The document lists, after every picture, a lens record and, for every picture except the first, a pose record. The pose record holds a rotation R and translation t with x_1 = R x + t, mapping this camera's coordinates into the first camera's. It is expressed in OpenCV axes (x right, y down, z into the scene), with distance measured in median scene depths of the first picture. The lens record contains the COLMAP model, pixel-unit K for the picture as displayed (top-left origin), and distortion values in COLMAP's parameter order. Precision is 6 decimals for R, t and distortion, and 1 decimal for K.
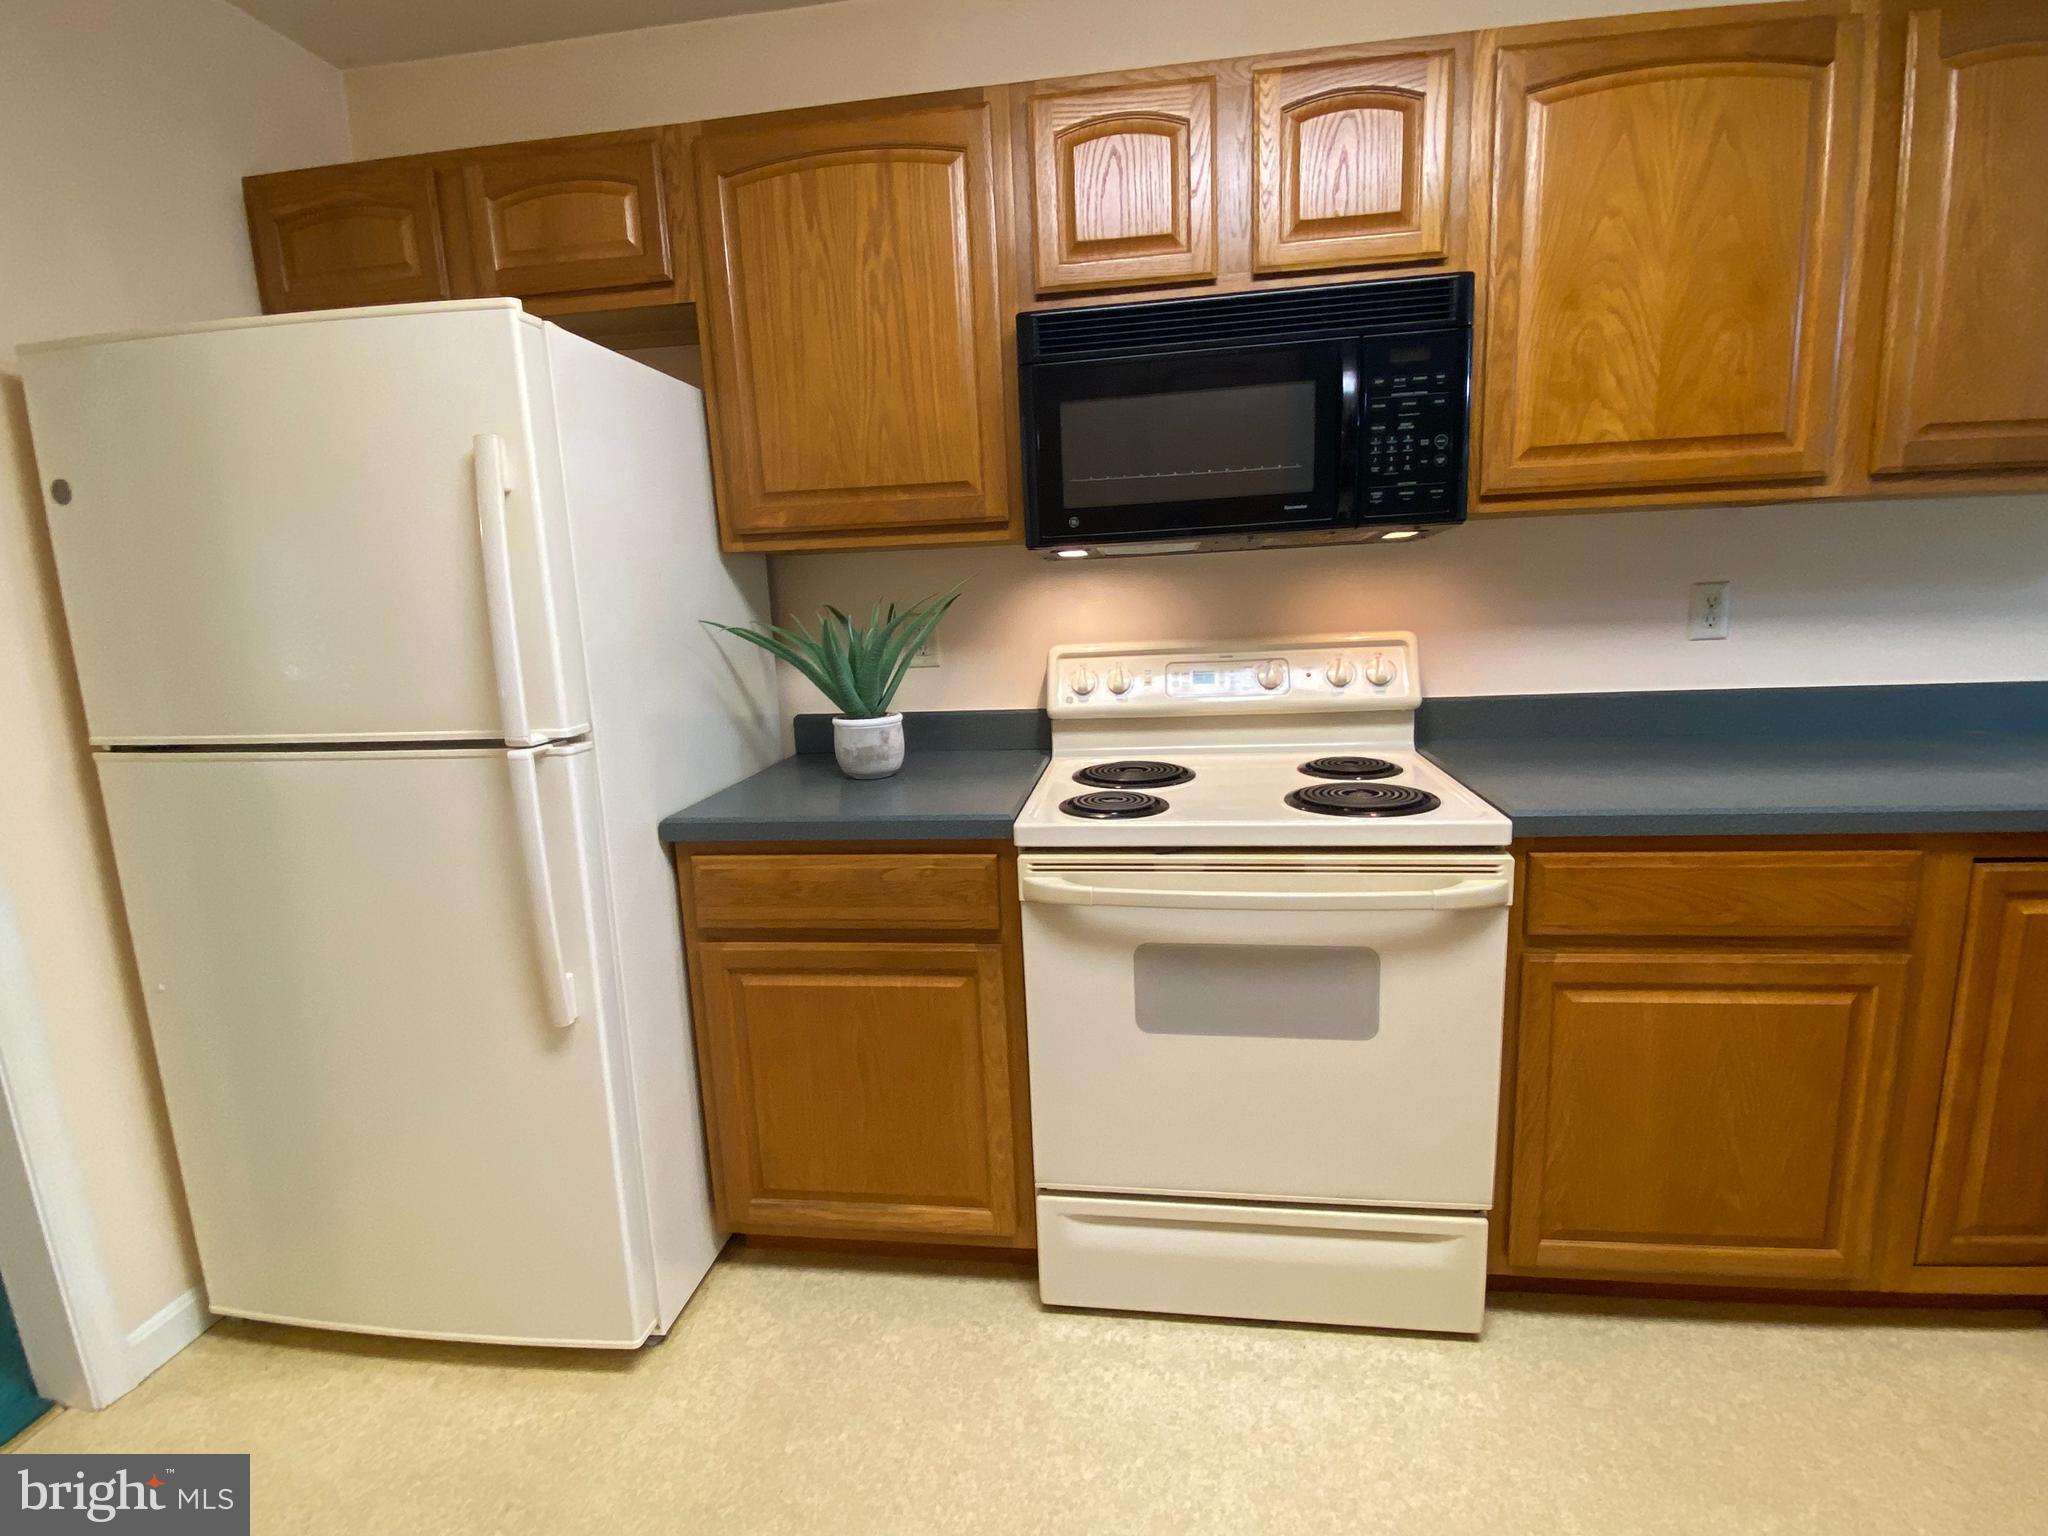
lens RADIAL K [[930.2, 0, 1024.0], [0, 930.2, 768.0], [0, 0, 1]] dist [0.024484, -0.023620]
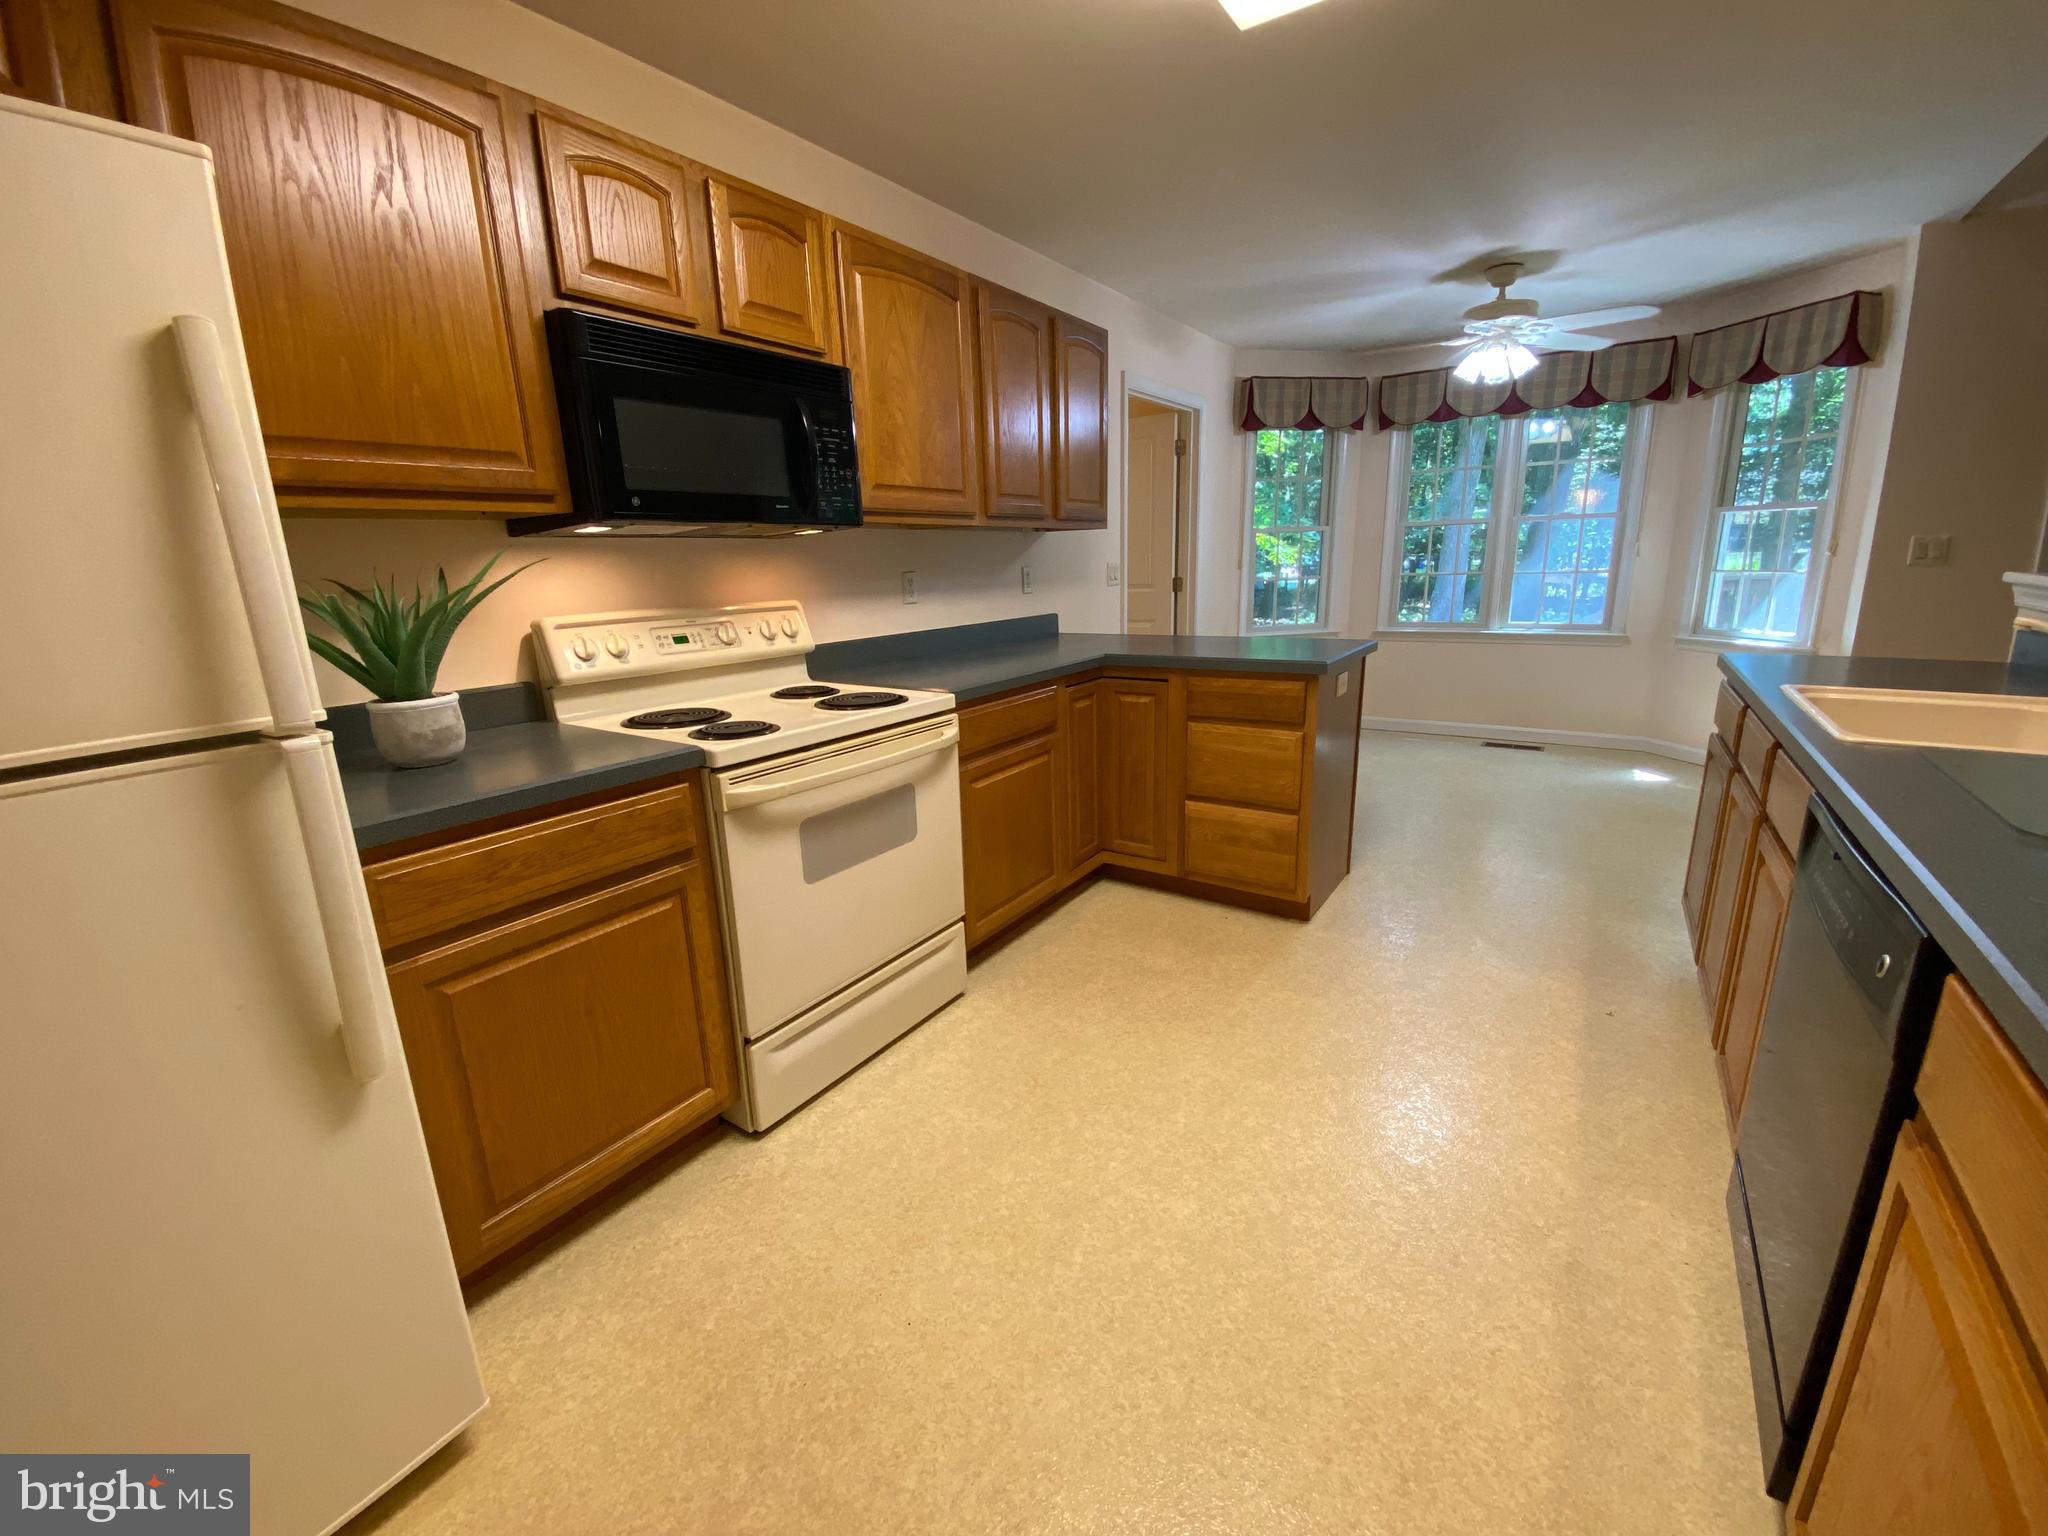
lens RADIAL K [[824.0, 0, 1024.0], [0, 824.0, 768.0], [0, 0, 1]] dist [0.039582, -0.029318]
pose [[0.443877, -0.190949, 0.875506, -0.753223], [0.177733, 0.976382, 0.122841, 0.020988], [-0.878285, 0.101080, 0.467332, 0.125299]]
